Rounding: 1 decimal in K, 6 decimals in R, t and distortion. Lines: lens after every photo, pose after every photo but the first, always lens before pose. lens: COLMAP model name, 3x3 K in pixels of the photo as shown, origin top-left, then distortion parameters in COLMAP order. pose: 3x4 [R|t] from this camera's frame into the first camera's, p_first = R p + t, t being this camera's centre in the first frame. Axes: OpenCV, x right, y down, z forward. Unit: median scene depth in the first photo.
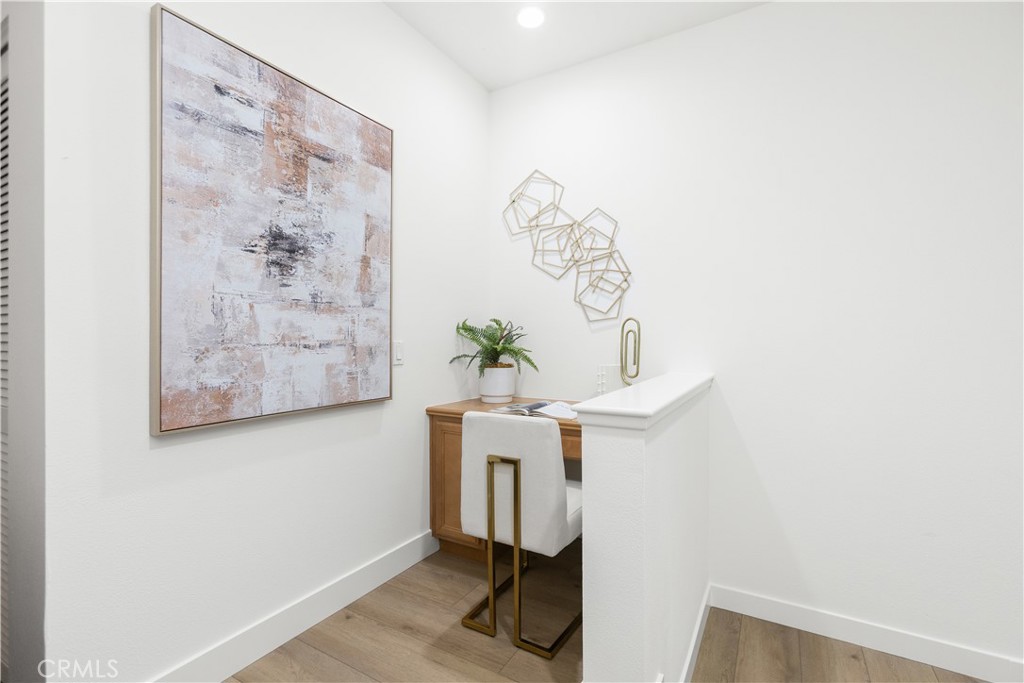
lens RADIAL K [[464.5, 0, 512.0], [0, 464.5, 341.5], [0, 0, 1]] dist [-0.022510, 0.007031]
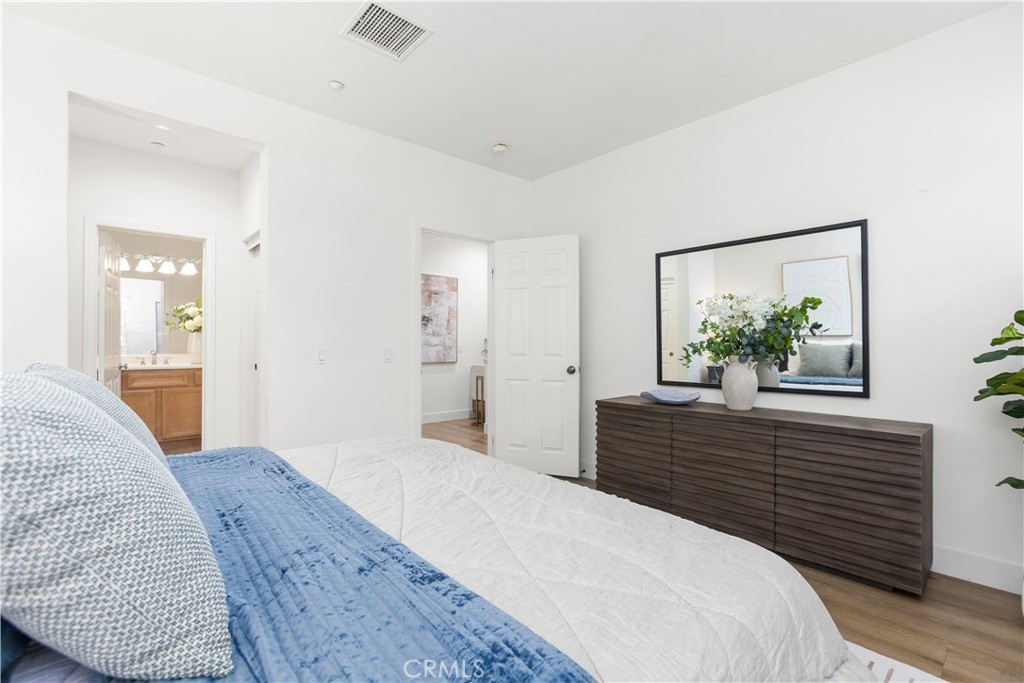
lens RADIAL K [[464.5, 0, 512.0], [0, 464.5, 341.5], [0, 0, 1]] dist [-0.022510, 0.007031]
pose [[0.948568, -0.001838, -0.316569, 1.274558], [-0.001973, 0.999929, -0.011718, 0.019279], [0.316568, 0.011740, 0.948497, -2.201967]]
